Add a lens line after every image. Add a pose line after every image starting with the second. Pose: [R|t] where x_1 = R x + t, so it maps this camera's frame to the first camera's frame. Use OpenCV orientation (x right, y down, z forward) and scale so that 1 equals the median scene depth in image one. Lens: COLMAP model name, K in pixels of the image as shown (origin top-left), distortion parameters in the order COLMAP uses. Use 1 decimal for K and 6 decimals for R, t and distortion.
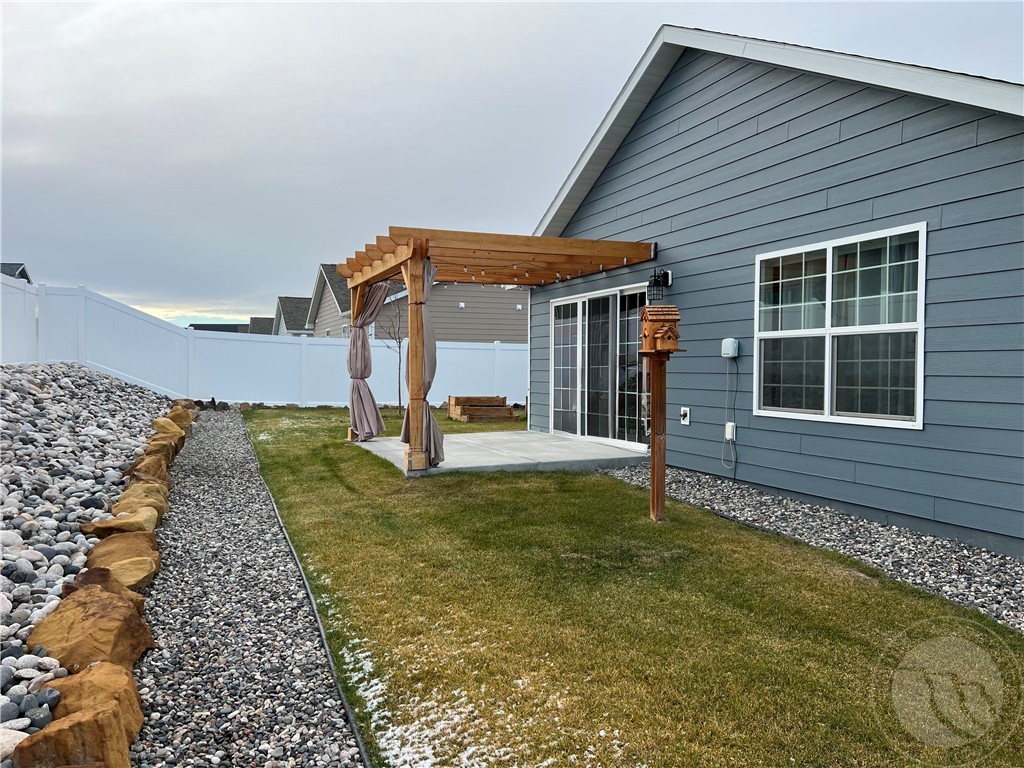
lens RADIAL K [[763.4, 0, 512.0], [0, 763.4, 384.0], [0, 0, 1]] dist [0.004133, -0.001332]
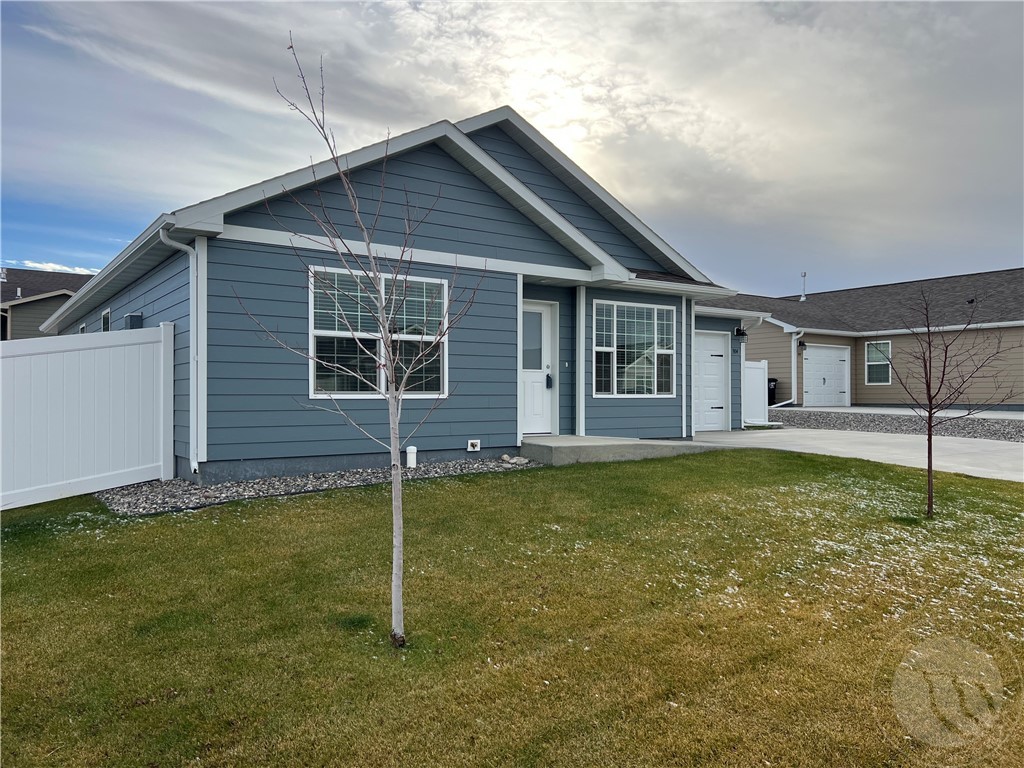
lens RADIAL K [[763.4, 0, 512.0], [0, 763.4, 384.0], [0, 0, 1]] dist [0.004133, -0.001332]
pose [[-0.219471, -0.023412, 0.975338, -1.167241], [-0.000049, 0.999712, 0.023986, -0.014316], [-0.975619, 0.005217, -0.219409, 1.209169]]
